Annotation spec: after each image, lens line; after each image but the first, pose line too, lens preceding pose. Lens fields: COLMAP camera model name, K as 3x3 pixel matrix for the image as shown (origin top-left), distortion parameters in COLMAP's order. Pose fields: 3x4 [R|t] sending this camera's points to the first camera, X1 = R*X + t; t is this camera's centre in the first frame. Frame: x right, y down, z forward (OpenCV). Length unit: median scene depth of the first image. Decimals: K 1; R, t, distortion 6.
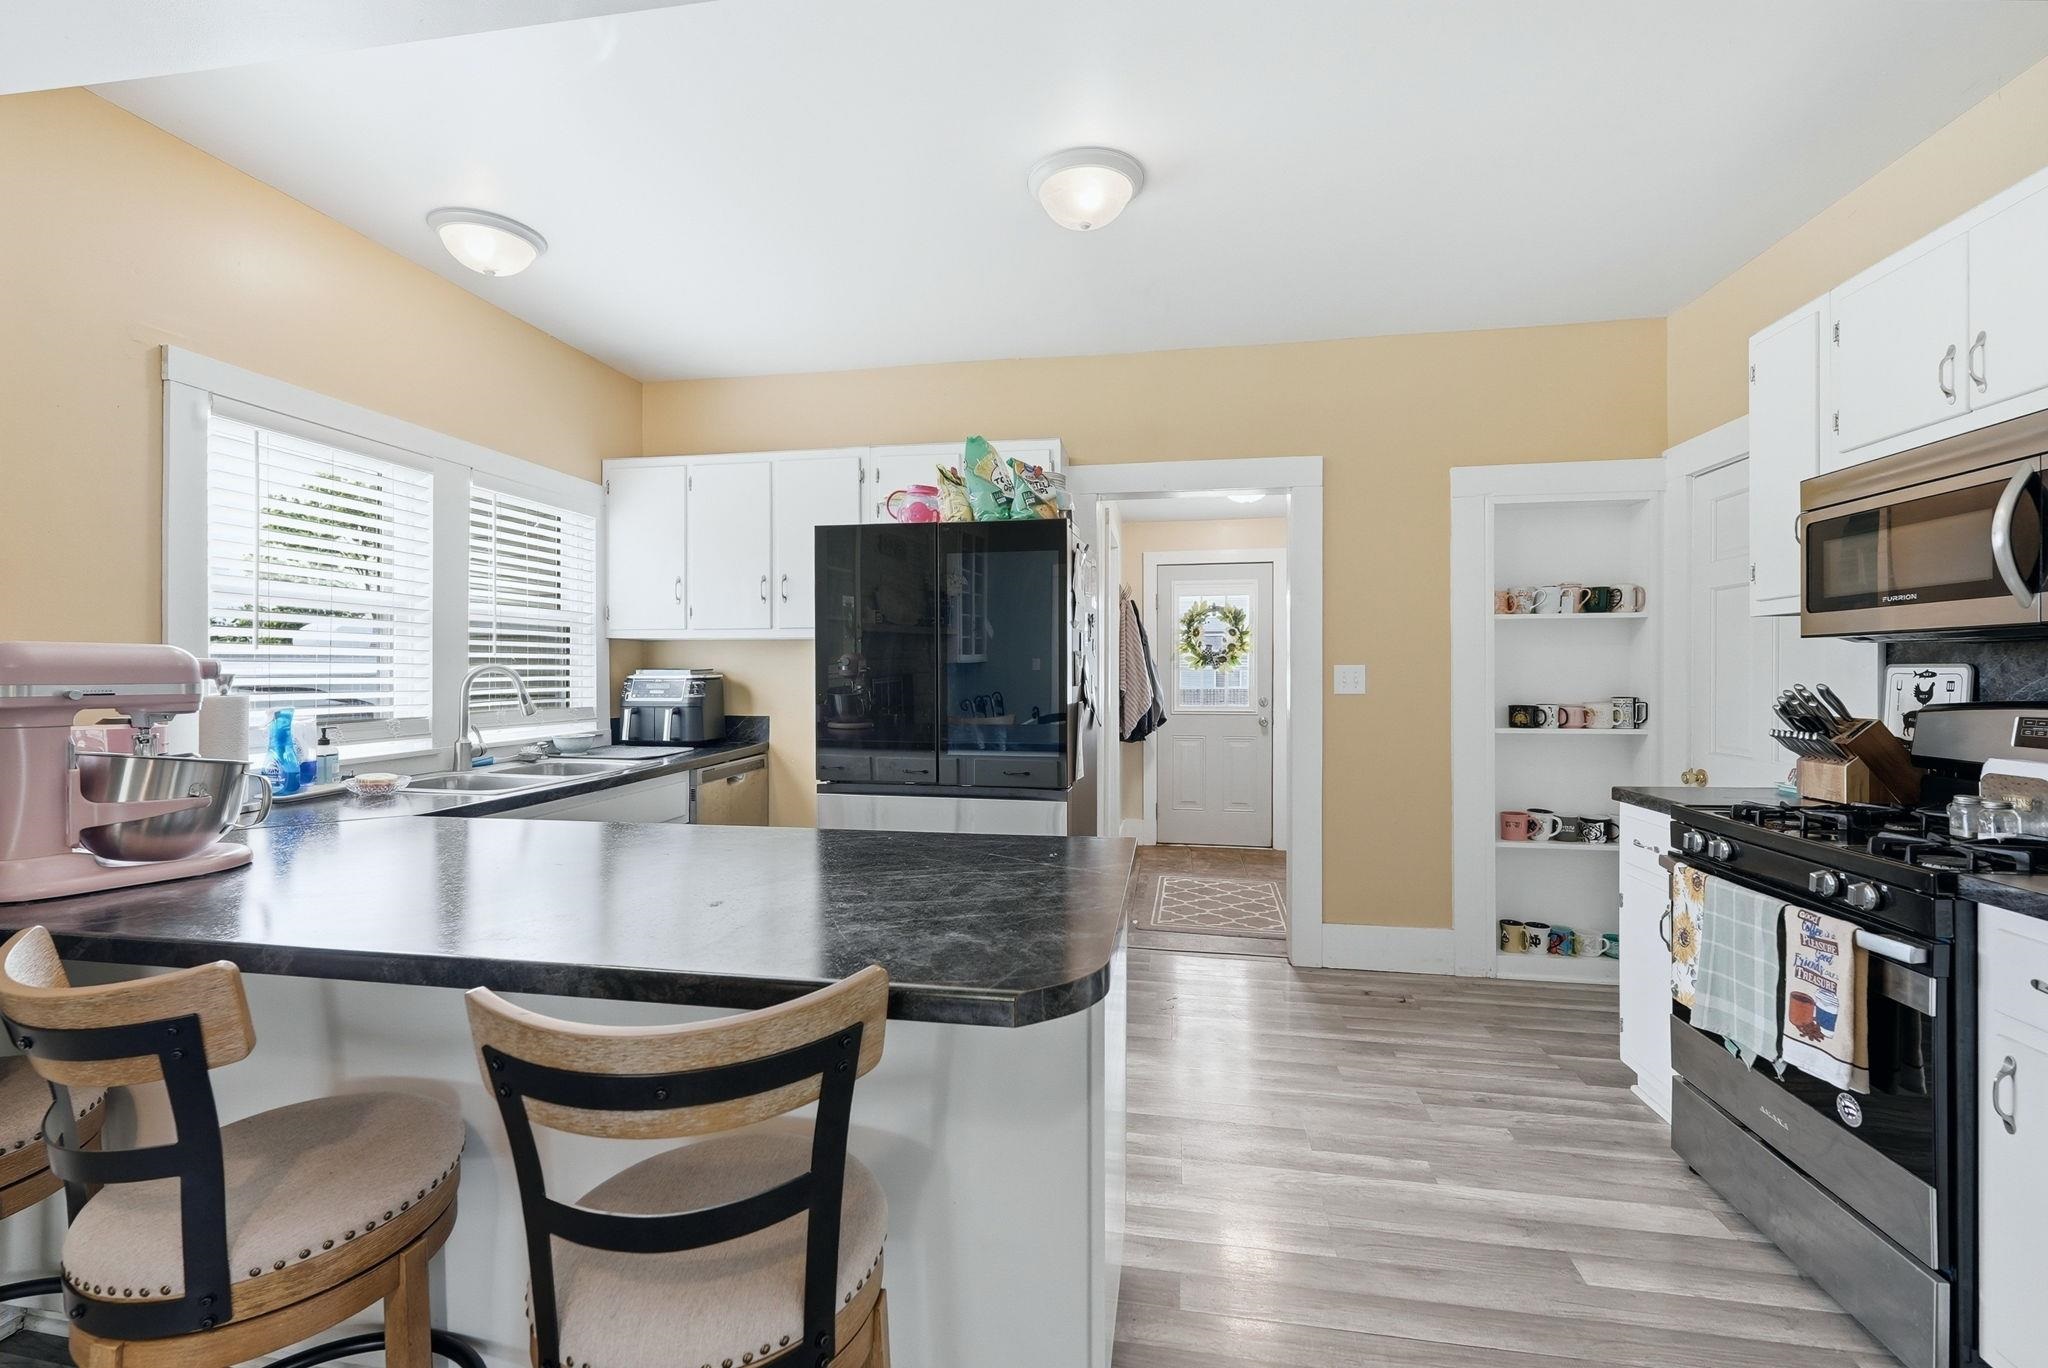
lens RADIAL K [[849.9, 0, 1030.4], [0, 849.9, 681.3], [0, 0, 1]] dist [0.000614, -0.000359]
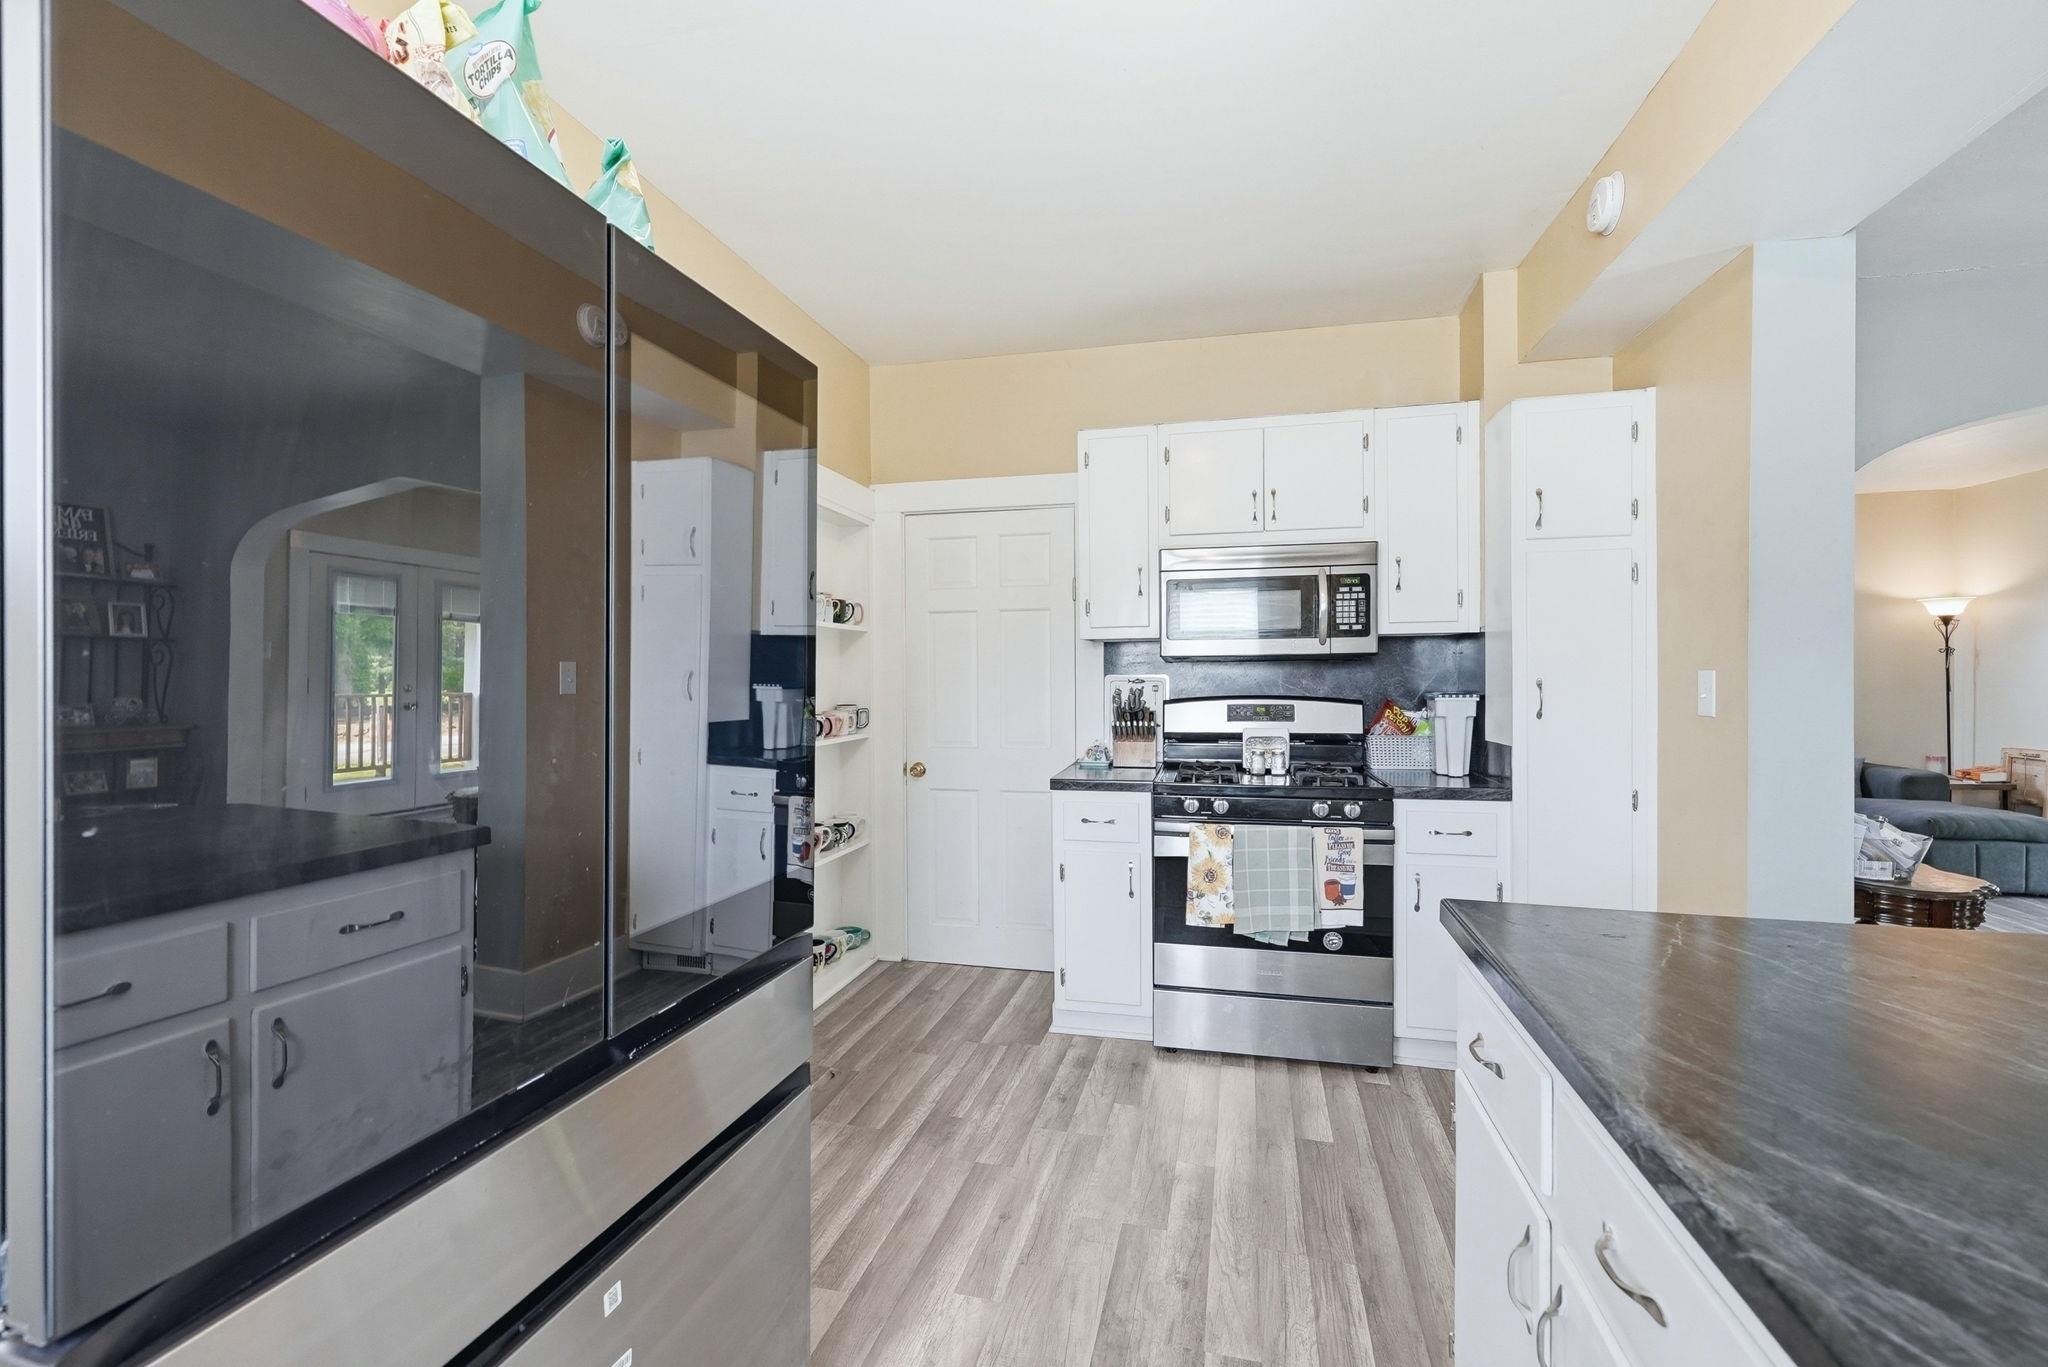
lens RADIAL K [[849.9, 0, 1028.7], [0, 849.9, 684.6], [0, 0, 1]] dist [0.000614, -0.000359]
pose [[0.074022, -0.009764, 0.997209, -0.411541], [0.016901, 0.999821, 0.008535, -0.014043], [-0.997113, 0.016222, 0.074173, 0.808251]]
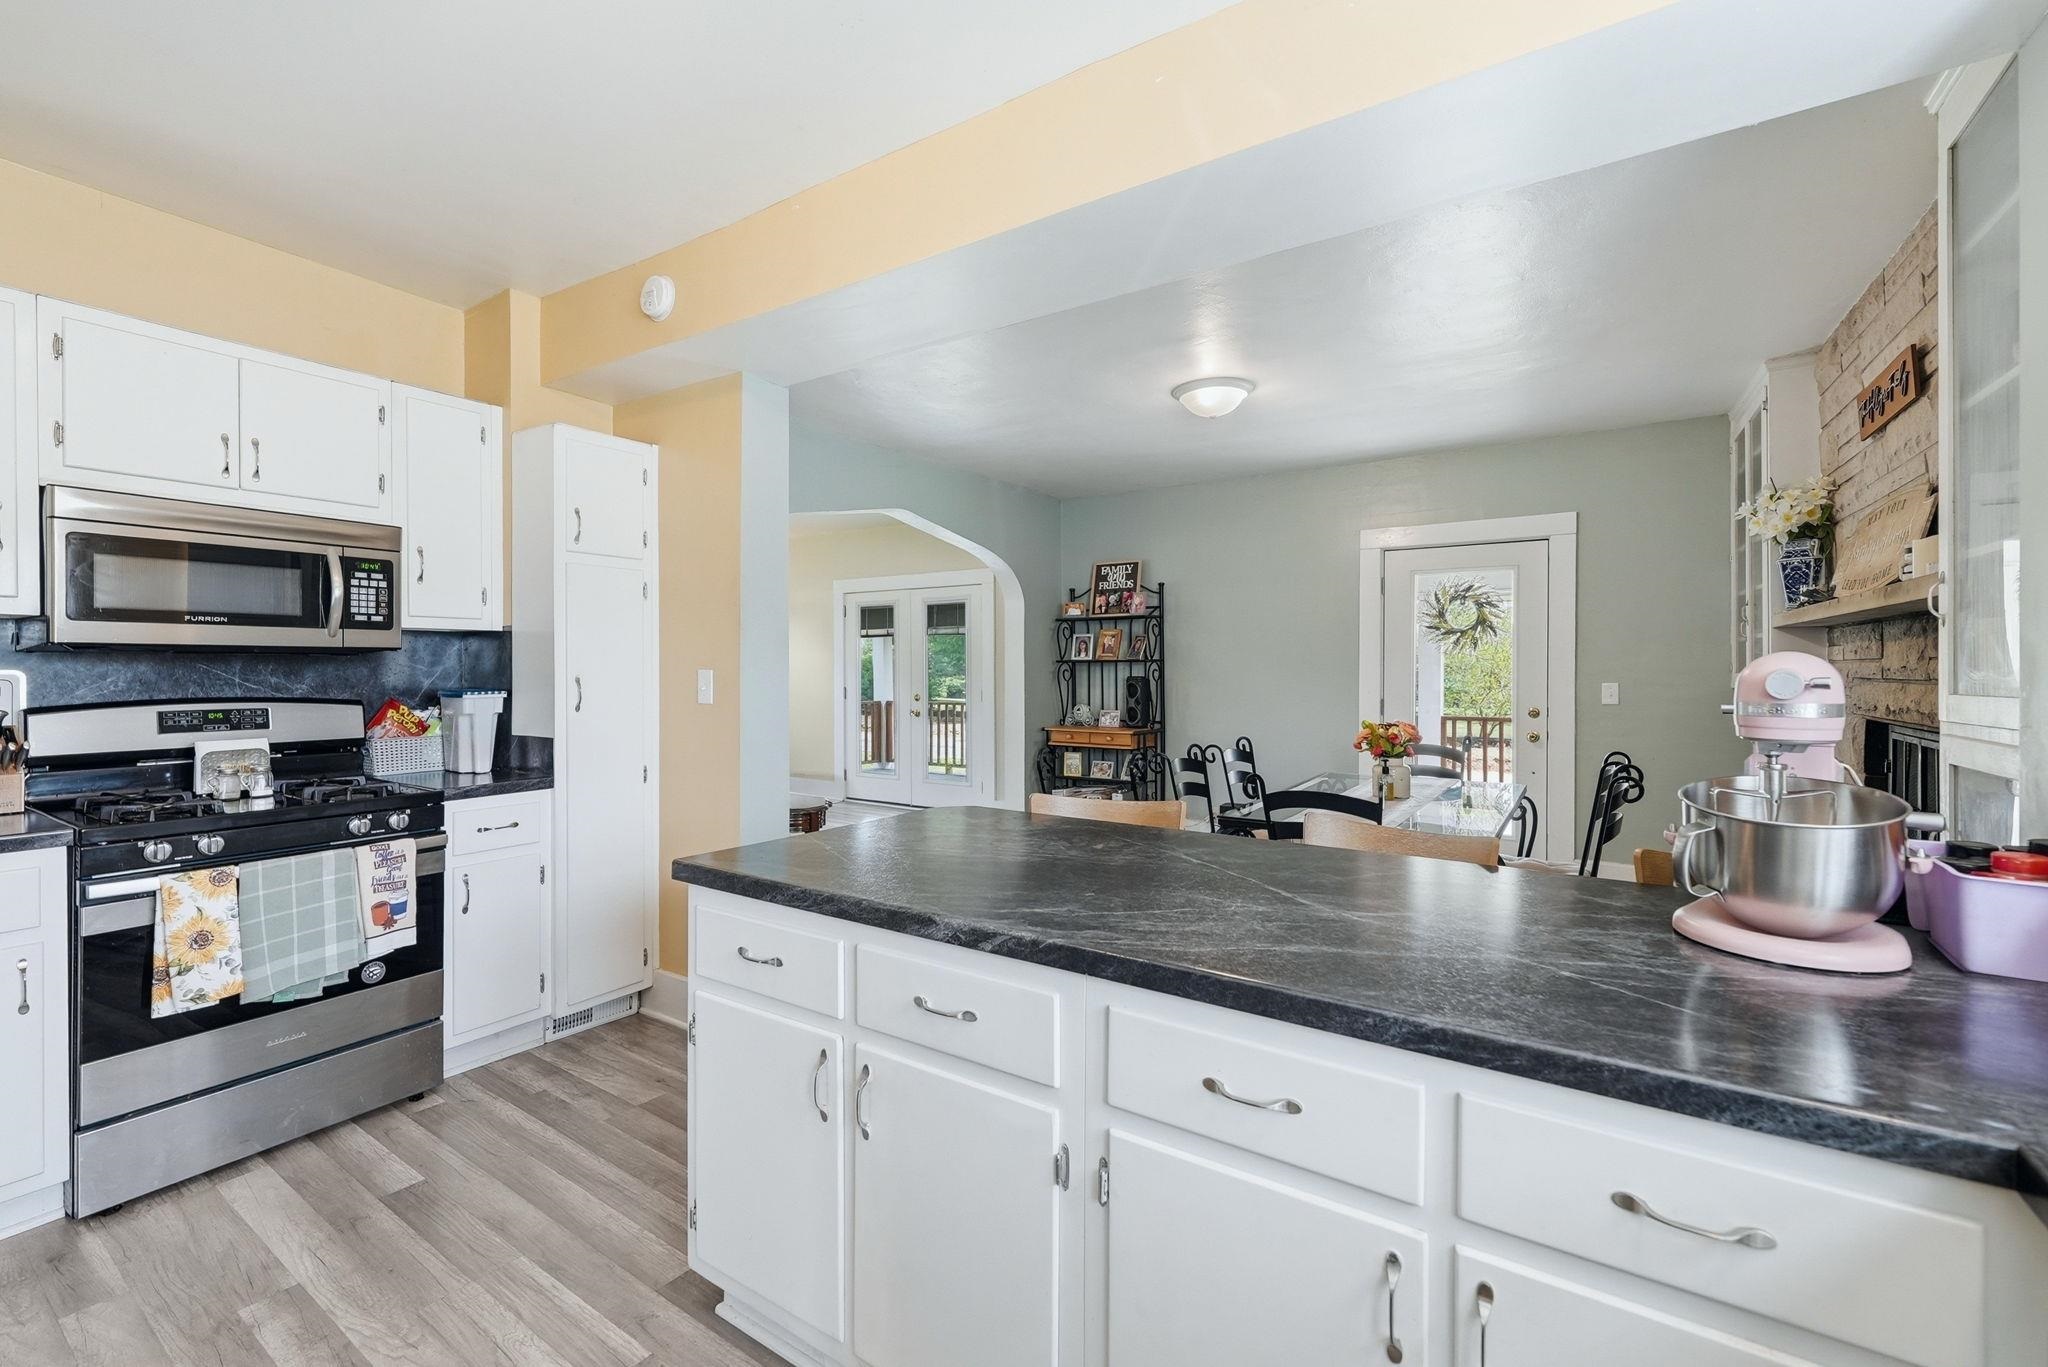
lens RADIAL K [[849.9, 0, 1019.0], [0, 849.9, 672.4], [0, 0, 1]] dist [0.000614, -0.000359]
pose [[-0.914381, -0.002539, 0.404846, -0.368006], [0.003995, 0.999875, 0.015293, -0.021023], [-0.404835, 0.015601, -0.914257, 1.044168]]
